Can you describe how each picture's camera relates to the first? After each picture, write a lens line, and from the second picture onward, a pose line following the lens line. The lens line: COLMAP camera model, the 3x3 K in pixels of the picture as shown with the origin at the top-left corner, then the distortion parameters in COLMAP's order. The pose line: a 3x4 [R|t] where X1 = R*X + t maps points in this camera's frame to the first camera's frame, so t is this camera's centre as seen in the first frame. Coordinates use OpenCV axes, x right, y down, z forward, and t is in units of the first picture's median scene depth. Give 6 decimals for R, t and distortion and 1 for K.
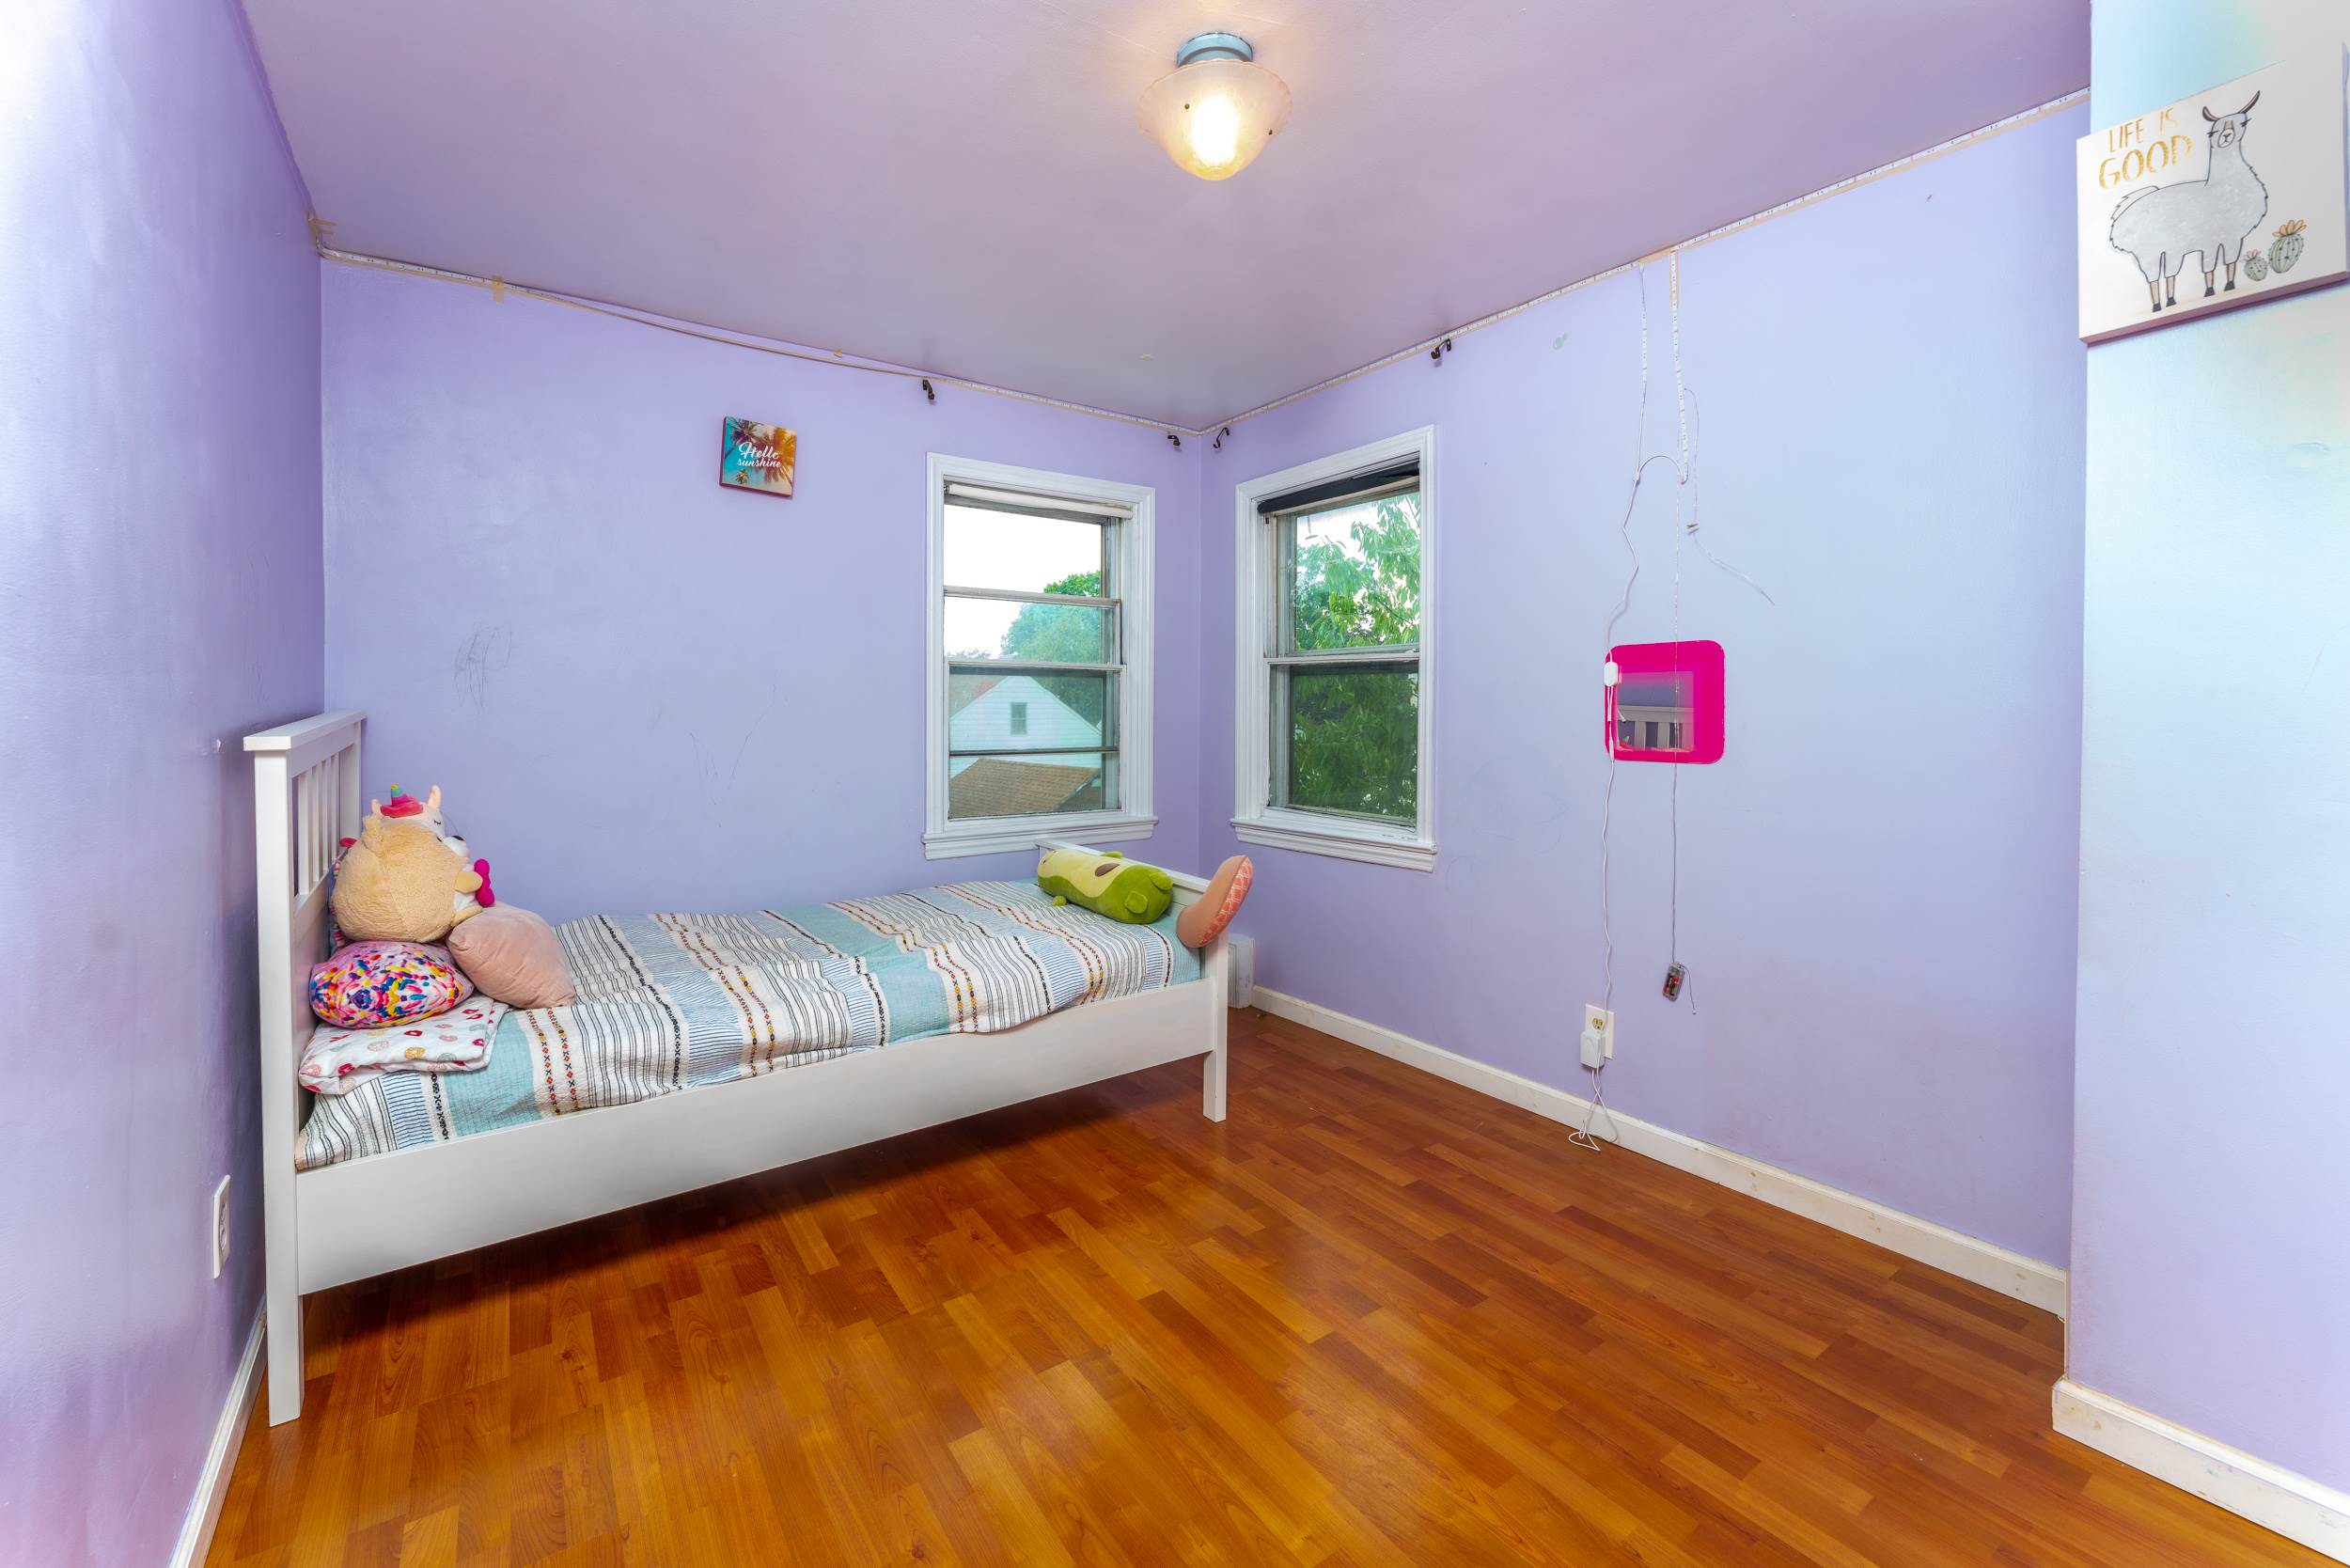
lens RADIAL K [[963.2, 0, 1150.6], [0, 963.2, 784.6], [0, 0, 1]] dist [0.001928, 0.000148]
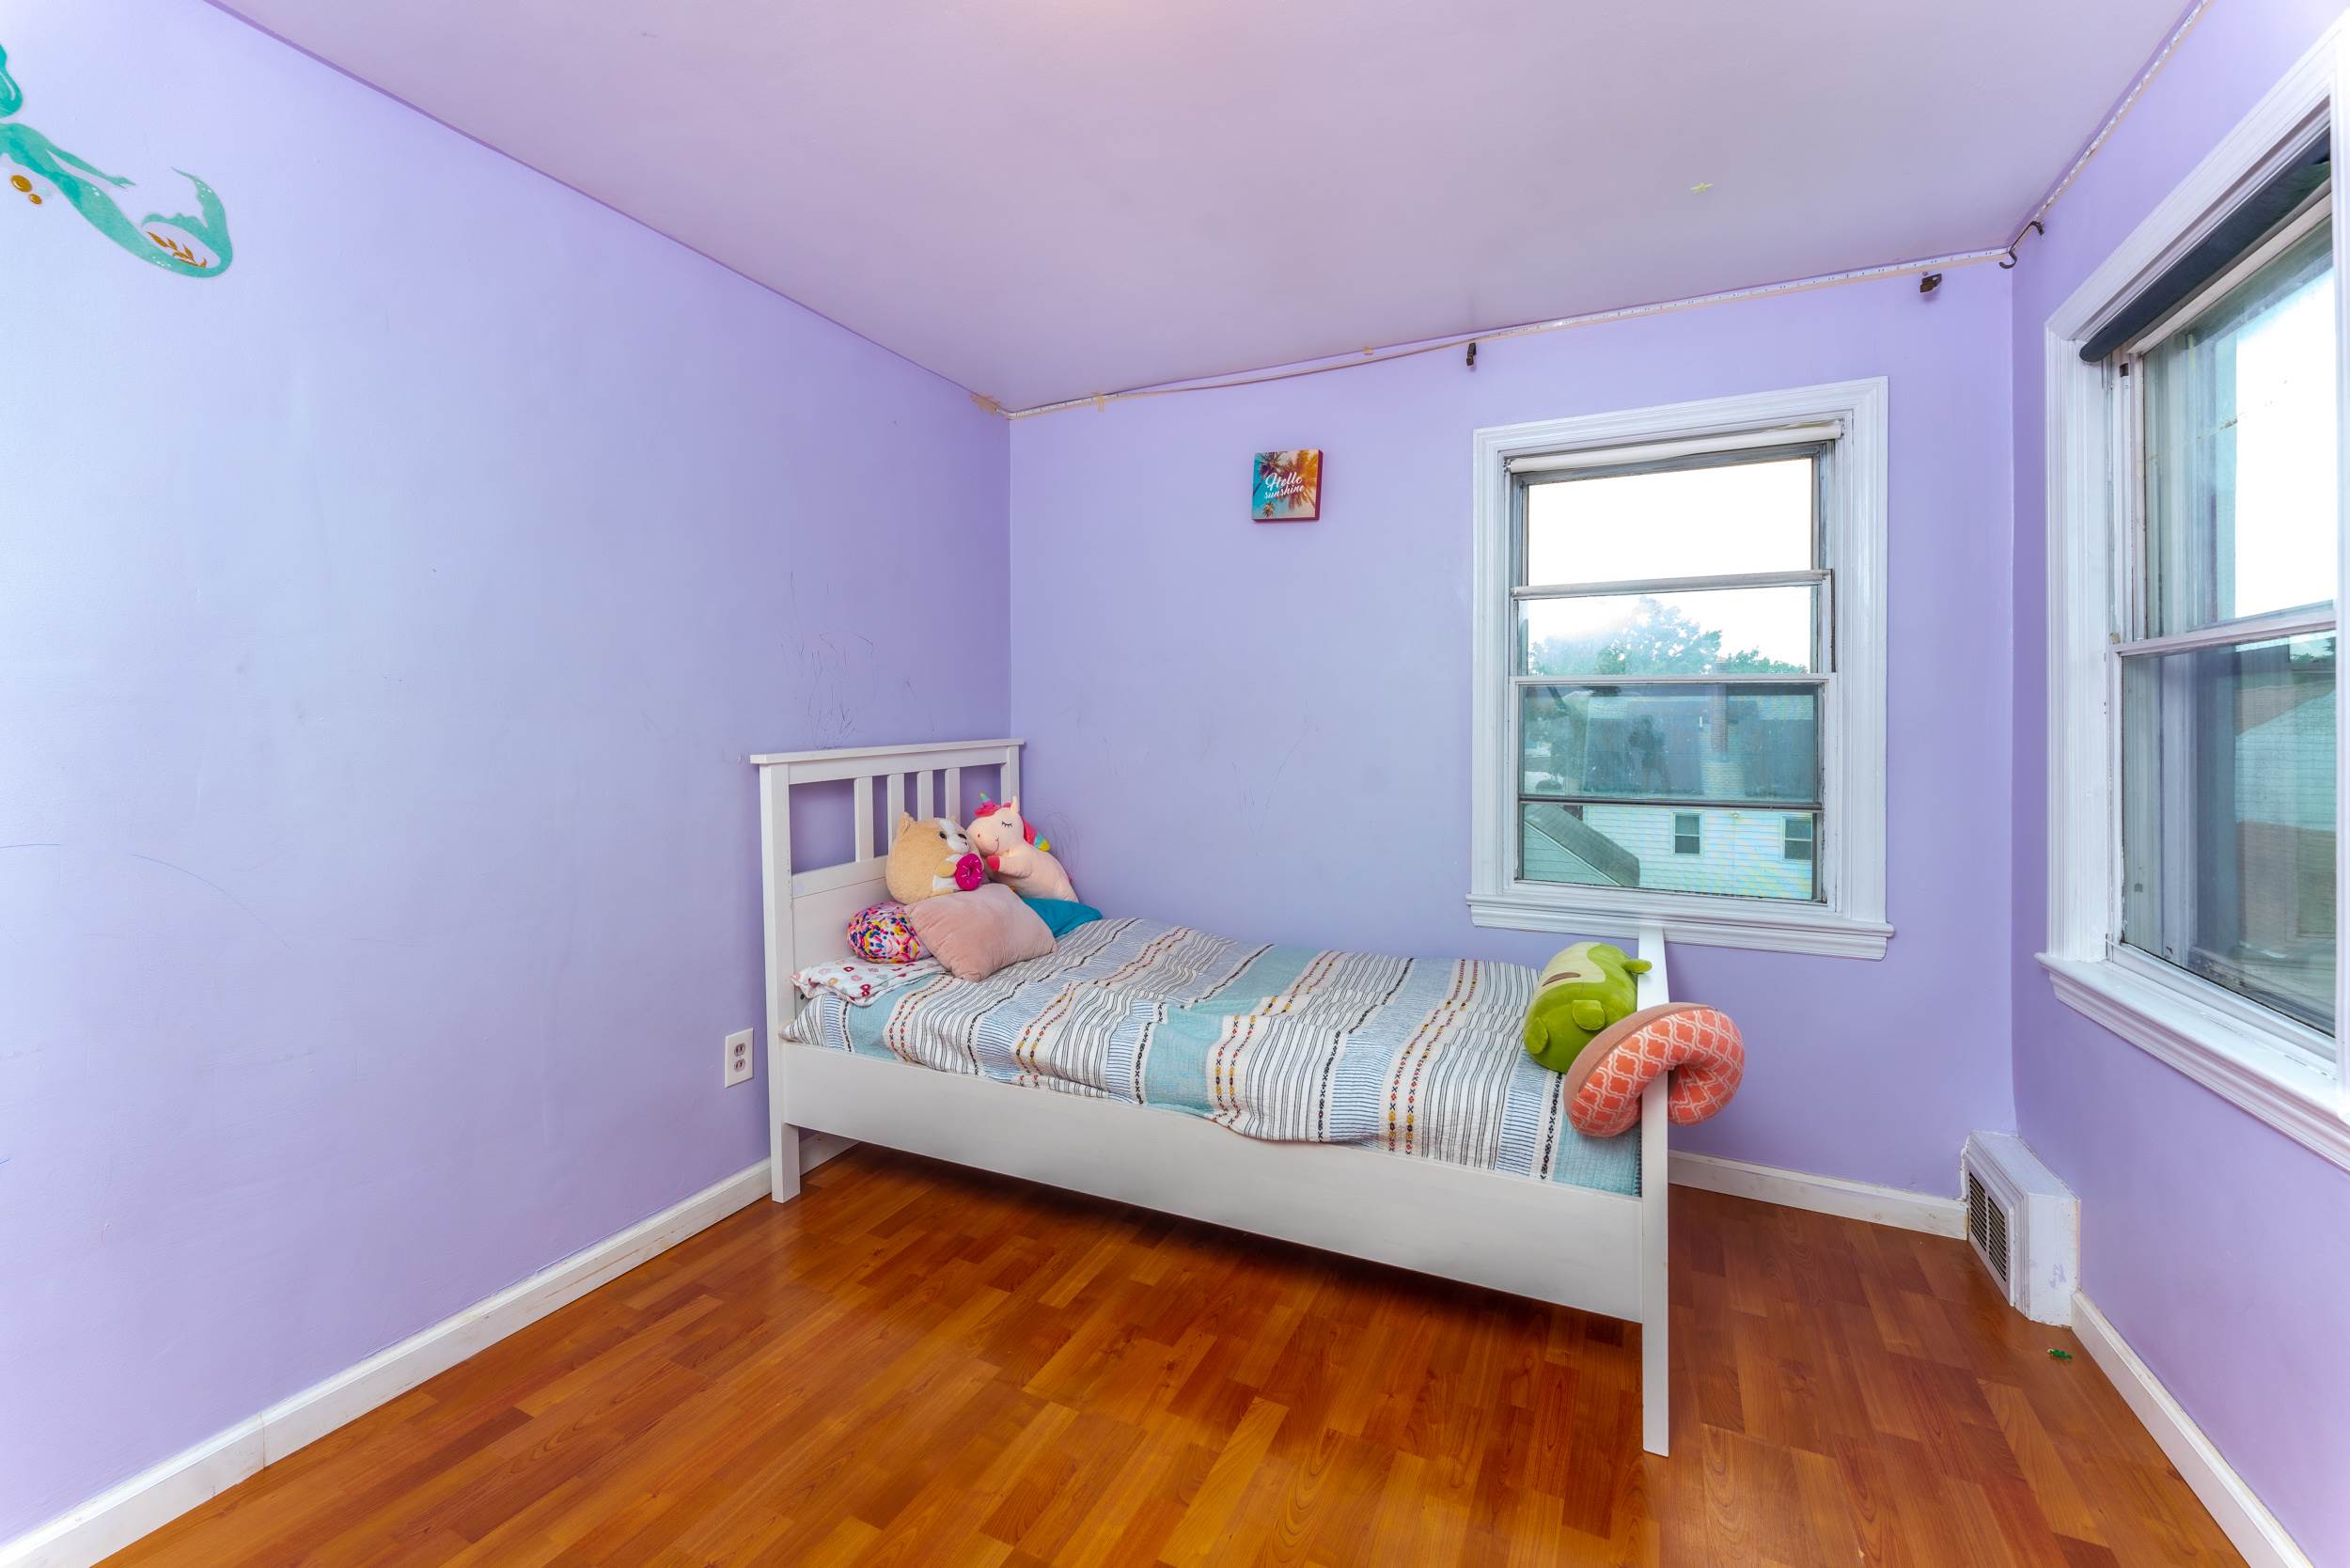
lens RADIAL K [[963.2, 0, 1150.6], [0, 963.2, 784.6], [0, 0, 1]] dist [0.001928, 0.000148]
pose [[0.488393, 0.043593, -0.871534, 0.464449], [-0.074736, 0.997171, 0.007997, -0.037363], [0.869418, 0.061229, 0.490269, 0.482900]]
